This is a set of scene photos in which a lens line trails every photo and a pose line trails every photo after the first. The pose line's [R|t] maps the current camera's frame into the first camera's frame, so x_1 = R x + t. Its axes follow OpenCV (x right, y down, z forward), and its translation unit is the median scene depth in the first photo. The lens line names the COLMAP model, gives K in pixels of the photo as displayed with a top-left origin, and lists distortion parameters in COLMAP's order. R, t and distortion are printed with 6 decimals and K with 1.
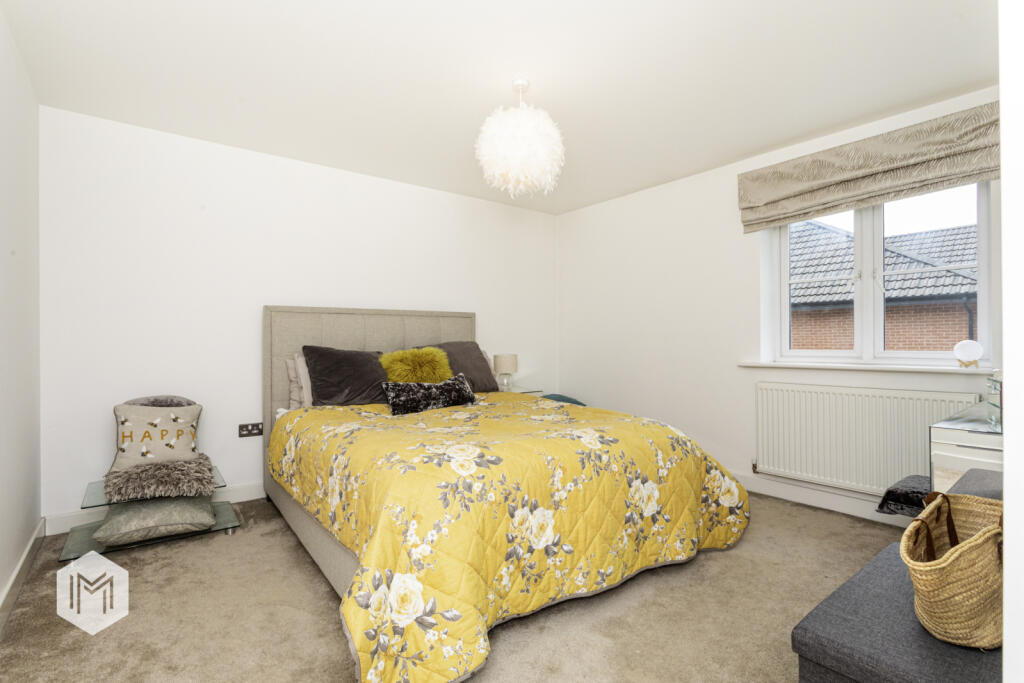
lens RADIAL K [[489.5, 0, 512.0], [0, 489.5, 341.5], [0, 0, 1]] dist [-0.016029, 0.001153]
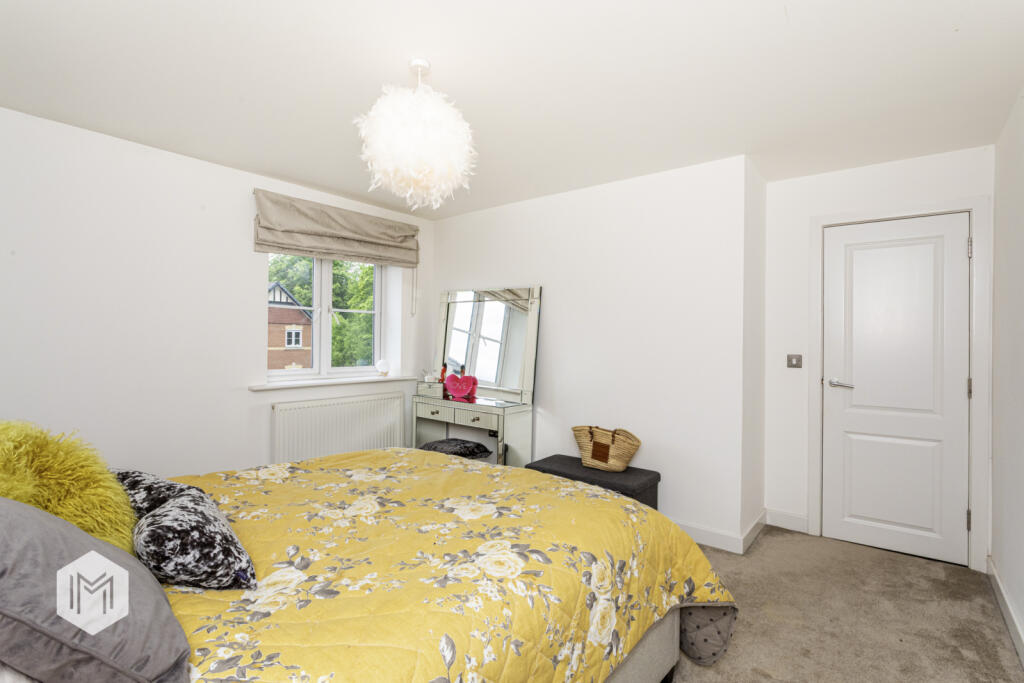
lens RADIAL K [[489.5, 0, 512.0], [0, 489.5, 341.5], [0, 0, 1]] dist [-0.016029, 0.001153]
pose [[-0.237563, 0.015518, 0.971248, -0.656146], [0.000873, 0.999875, -0.015762, -0.032034], [-0.971372, -0.002896, -0.237547, 0.845241]]
